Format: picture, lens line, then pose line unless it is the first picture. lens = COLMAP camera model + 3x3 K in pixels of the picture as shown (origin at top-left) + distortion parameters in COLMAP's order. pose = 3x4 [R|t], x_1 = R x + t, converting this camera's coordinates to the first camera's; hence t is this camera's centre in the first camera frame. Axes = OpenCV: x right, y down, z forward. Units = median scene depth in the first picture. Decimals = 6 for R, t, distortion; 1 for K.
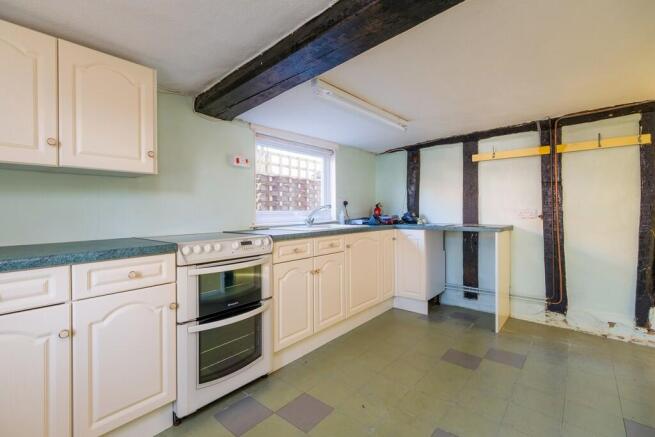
lens RADIAL K [[286.7, 0, 328.2], [0, 286.7, 212.1], [0, 0, 1]] dist [0.000306, -0.000103]
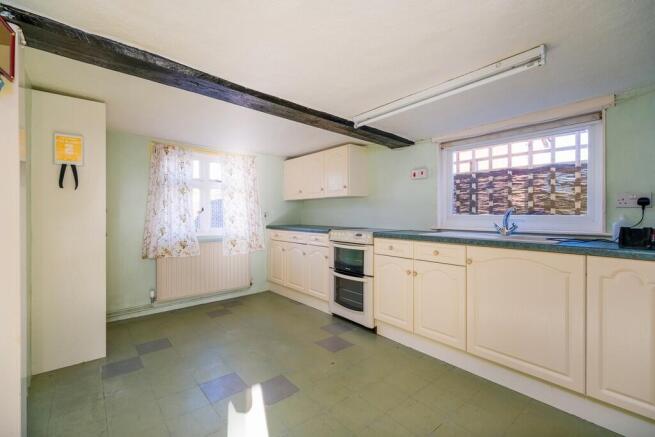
lens RADIAL K [[286.7, 0, 328.4], [0, 286.7, 216.5], [0, 0, 1]] dist [0.000306, -0.000103]
pose [[-0.137029, 0.015962, -0.990438, 1.256973], [-0.005230, 0.999845, 0.016837, -0.018930], [0.990553, 0.007487, -0.136925, 1.018916]]
